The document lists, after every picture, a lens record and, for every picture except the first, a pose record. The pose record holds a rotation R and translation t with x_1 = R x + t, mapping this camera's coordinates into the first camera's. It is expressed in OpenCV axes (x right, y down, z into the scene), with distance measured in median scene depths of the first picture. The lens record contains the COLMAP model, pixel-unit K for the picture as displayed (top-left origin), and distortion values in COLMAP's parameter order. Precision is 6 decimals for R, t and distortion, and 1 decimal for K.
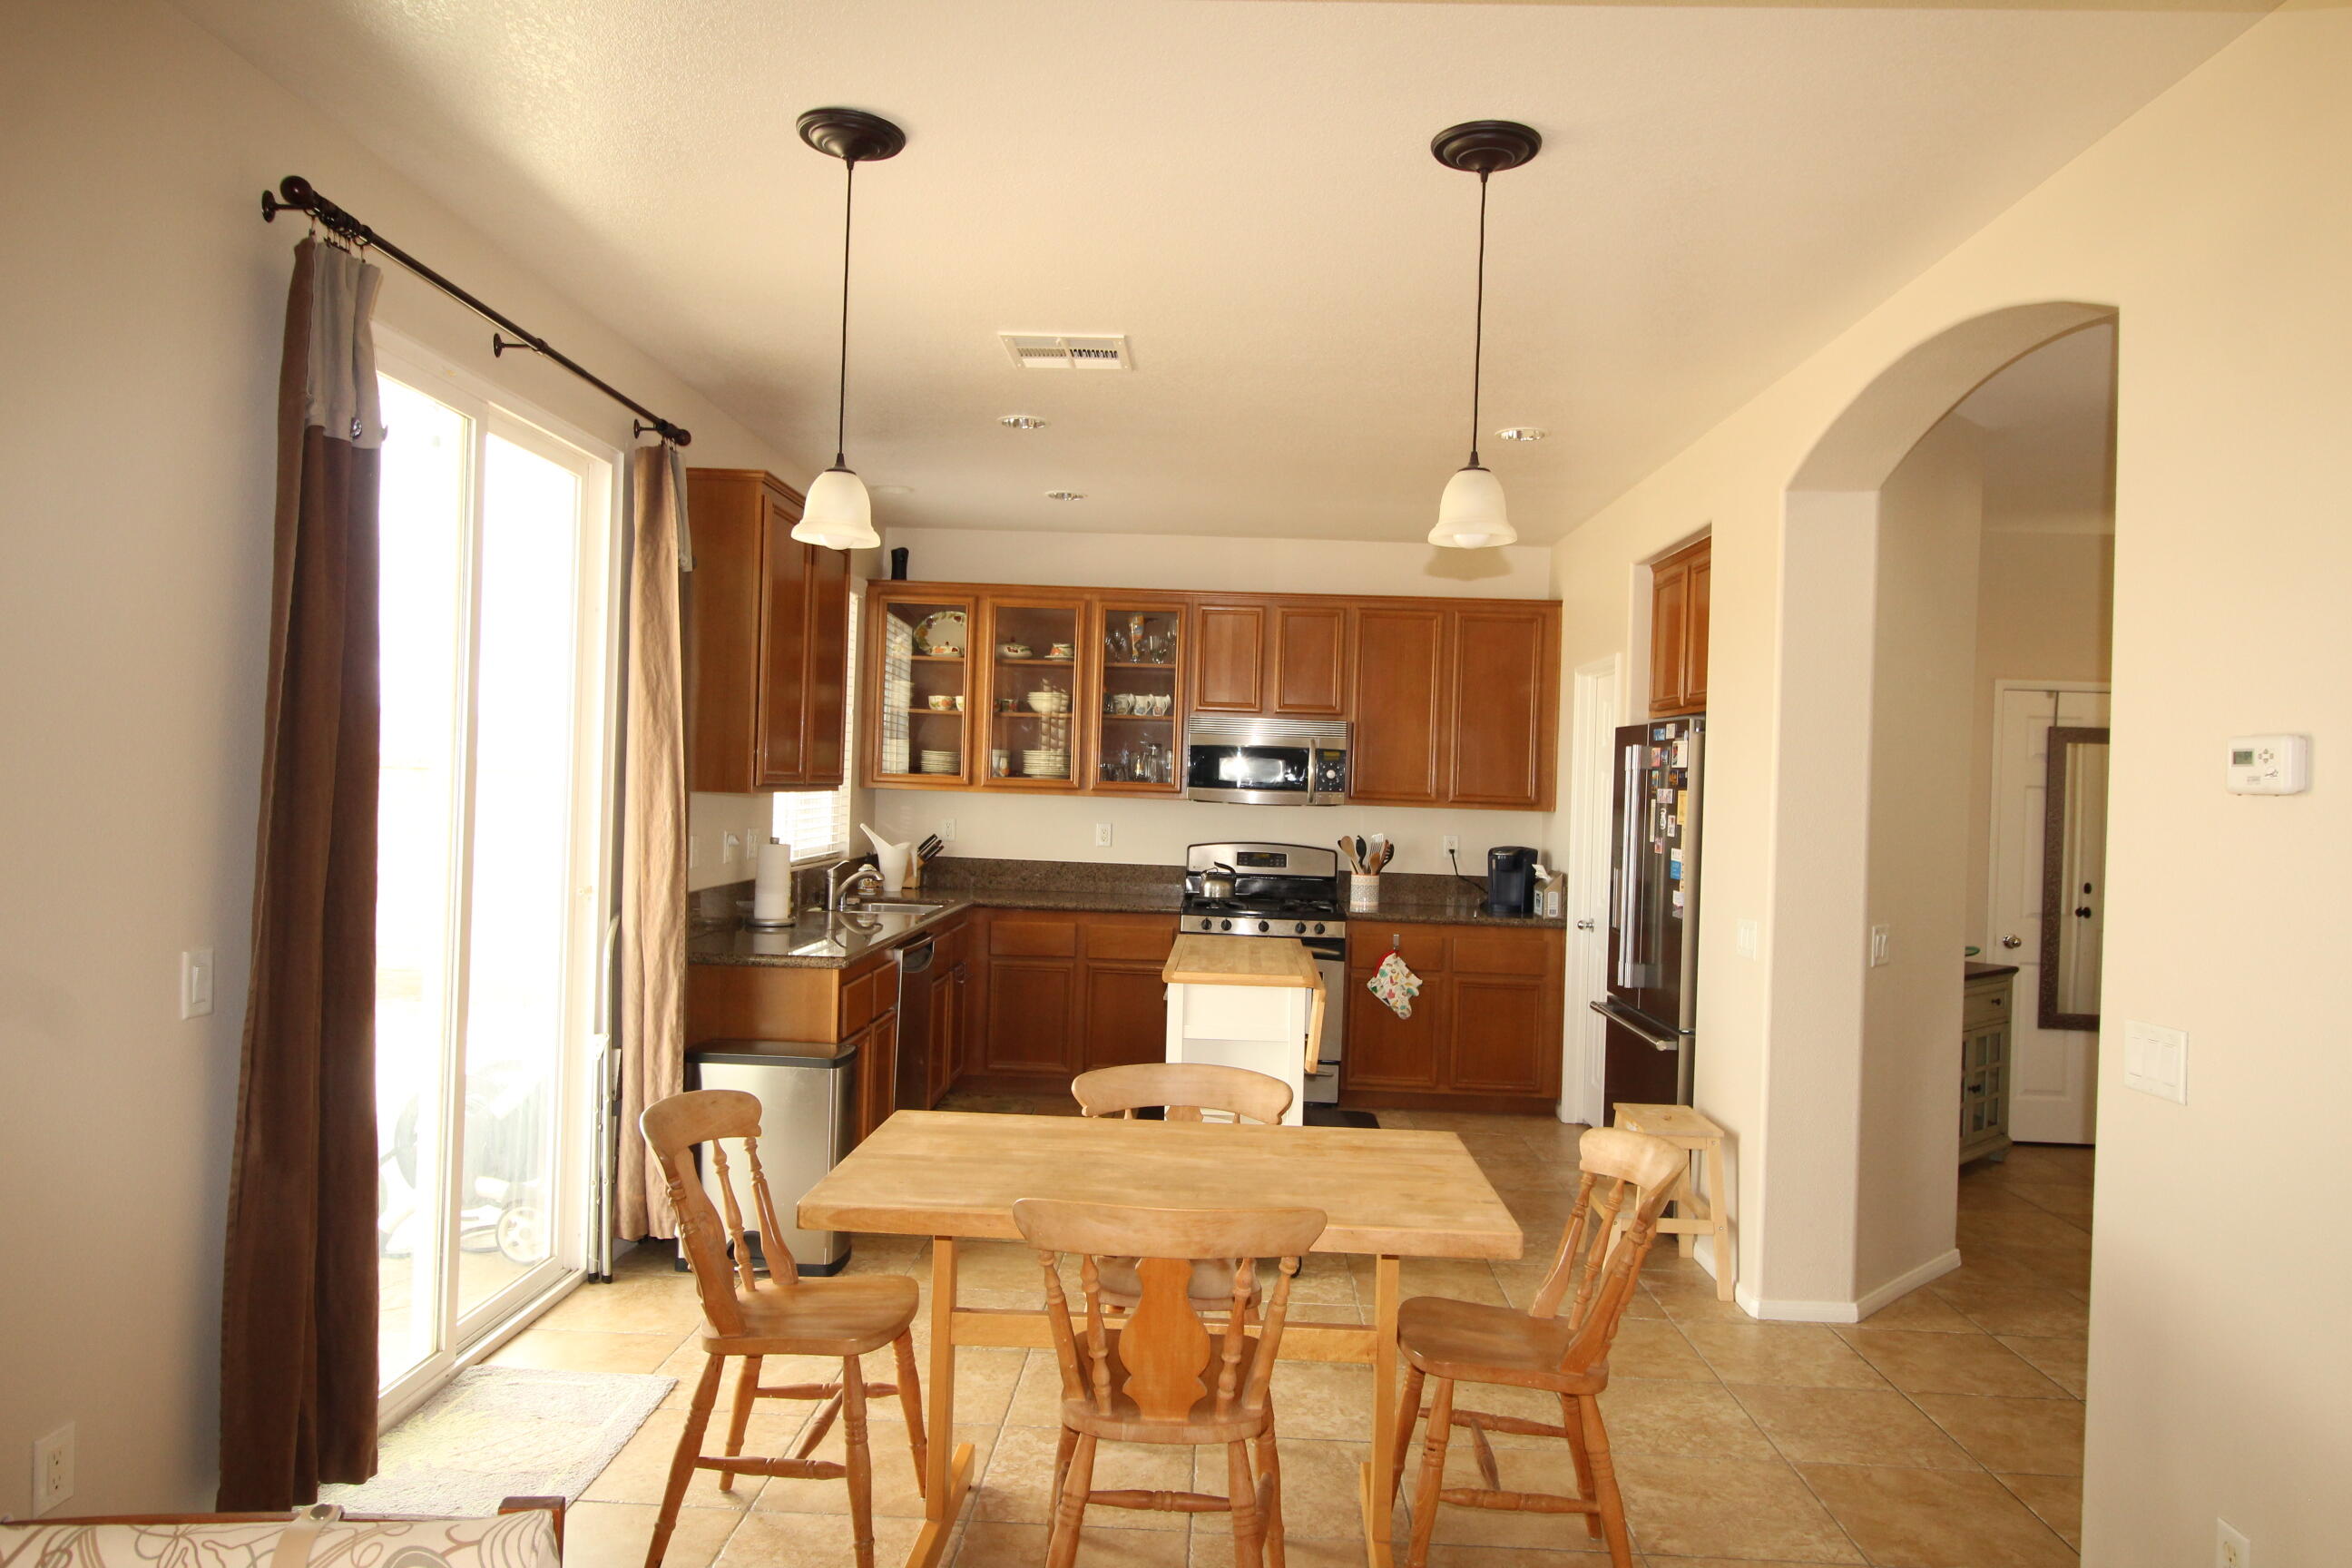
lens RADIAL K [[1514.5, 0, 1190.5], [0, 1514.5, 781.2], [0, 0, 1]] dist [0.002895, -0.001381]
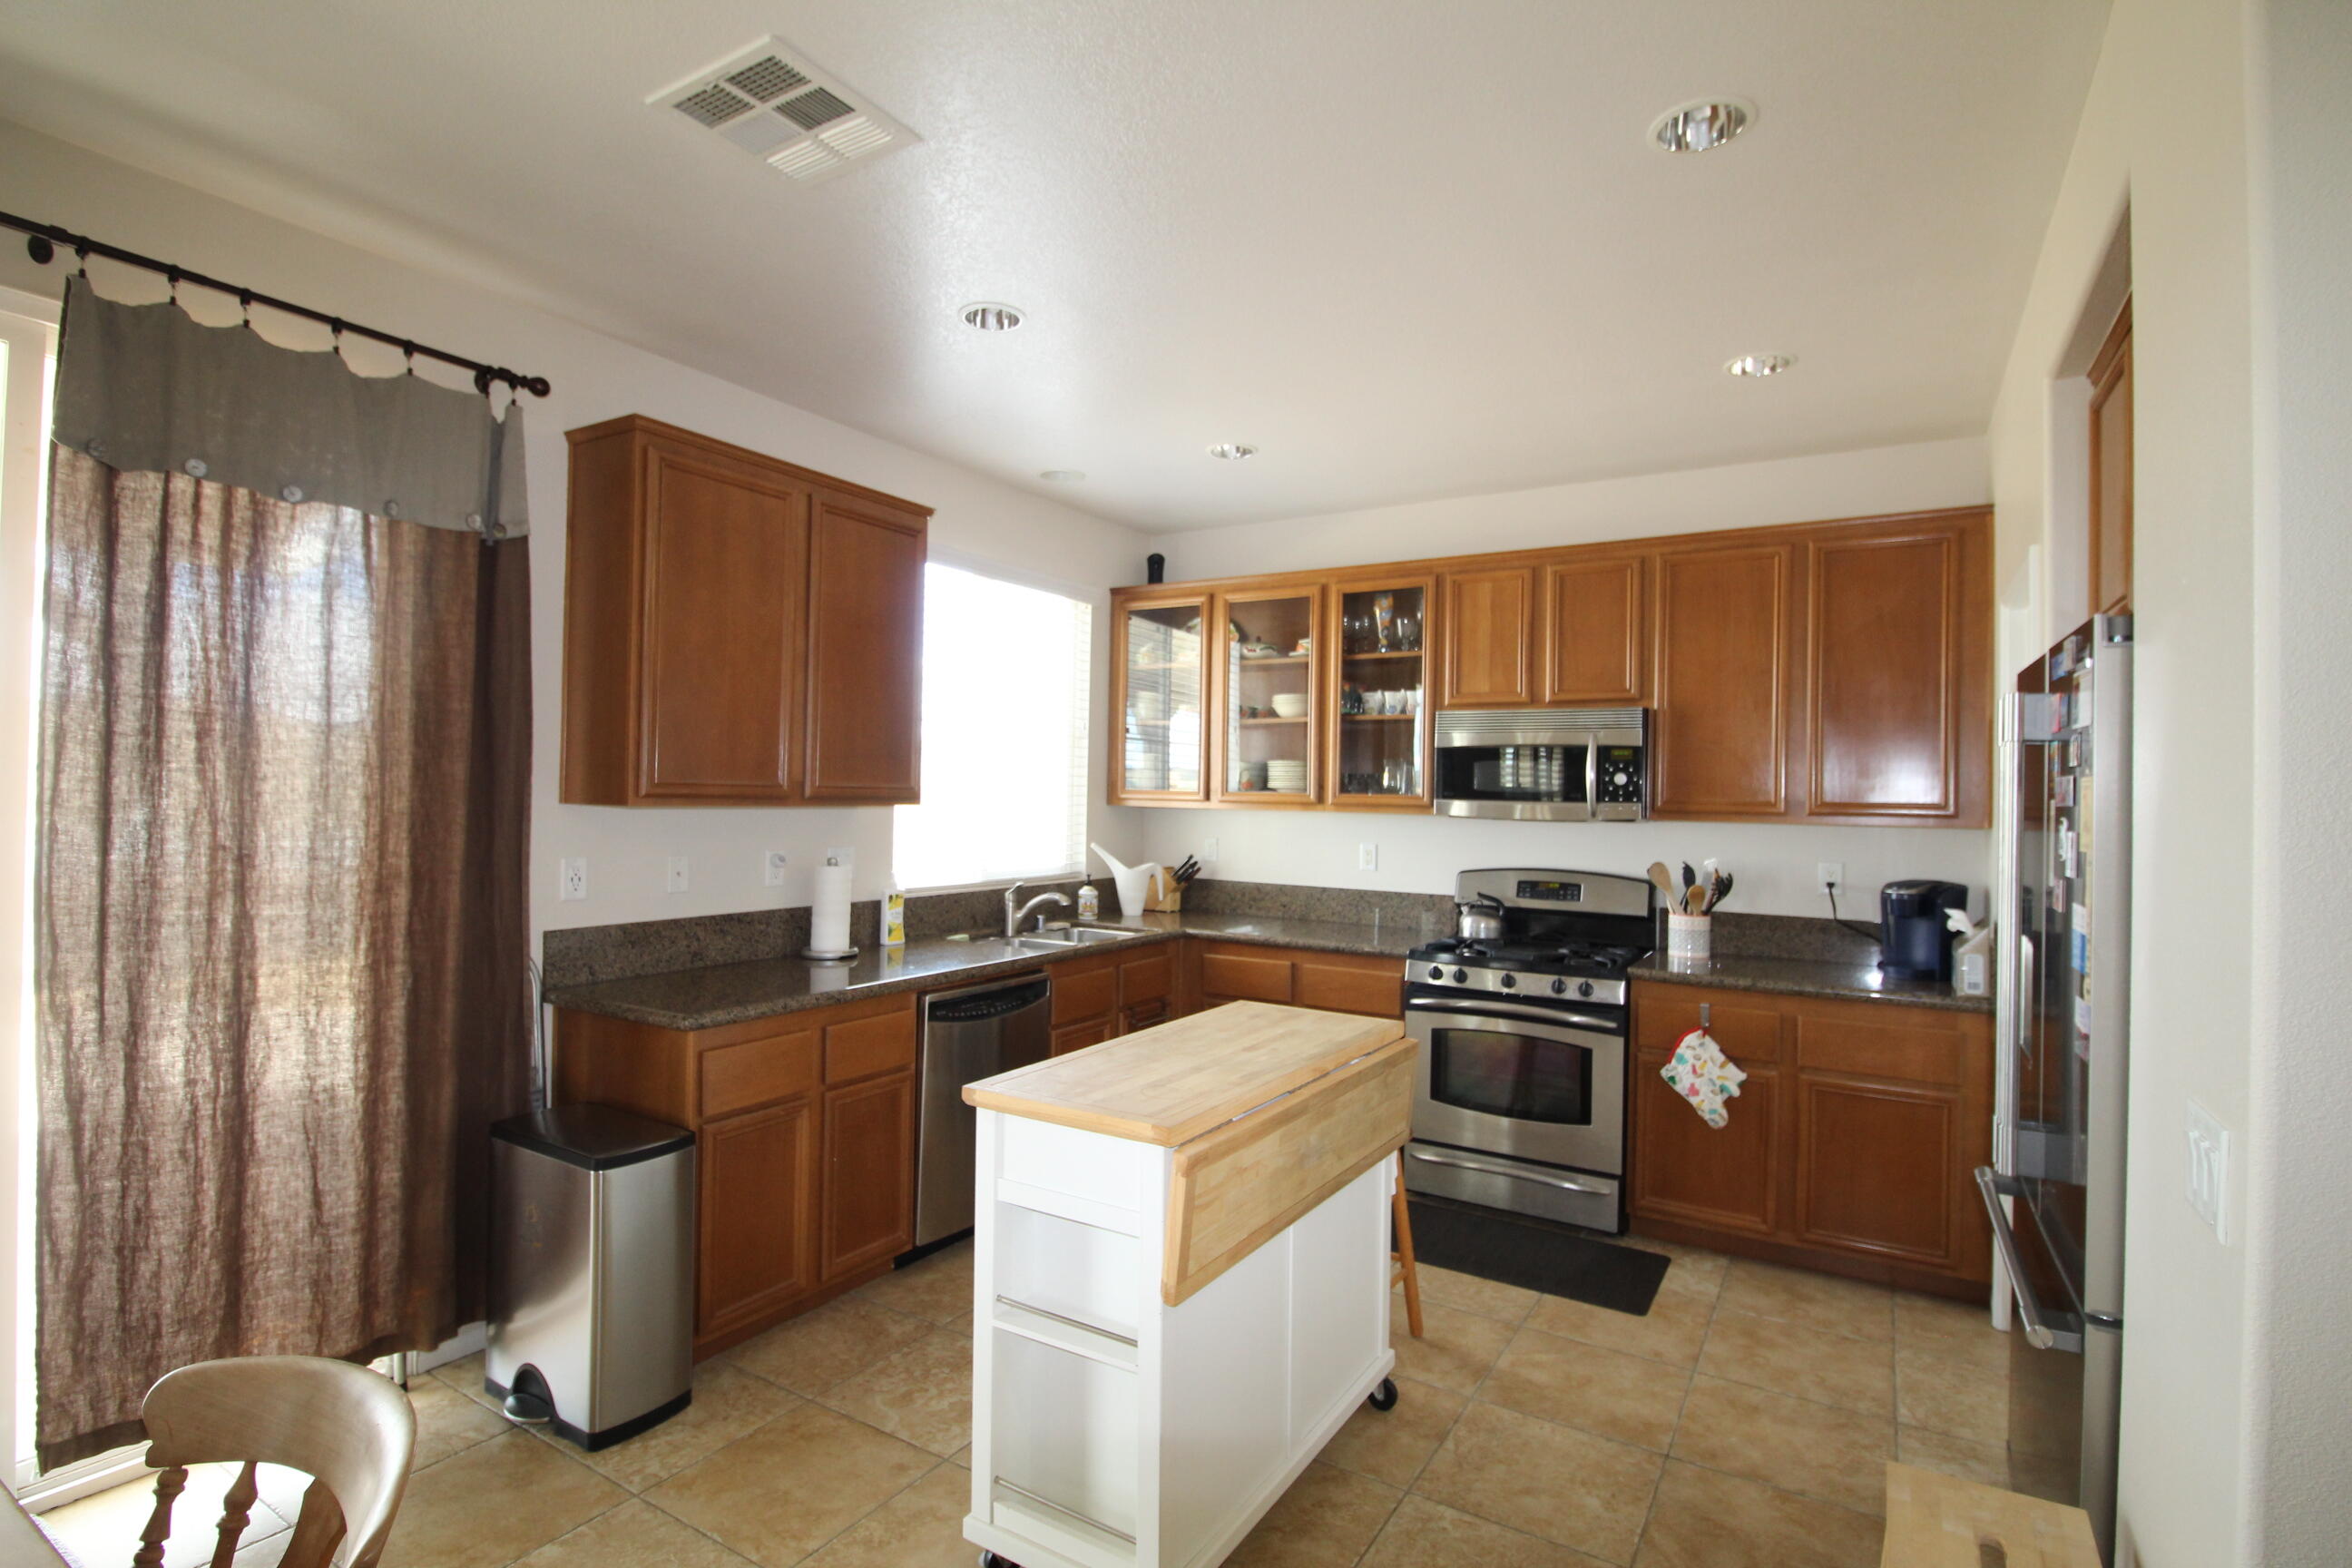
lens RADIAL K [[1133.3, 0, 1181.5], [0, 1133.3, 778.8], [0, 0, 1]] dist [-0.004898, -0.007354]
pose [[0.865605, -0.024240, -0.500141, 0.182486], [0.009980, 0.999464, -0.031168, 0.010441], [0.500629, 0.021988, 0.865383, 0.405019]]
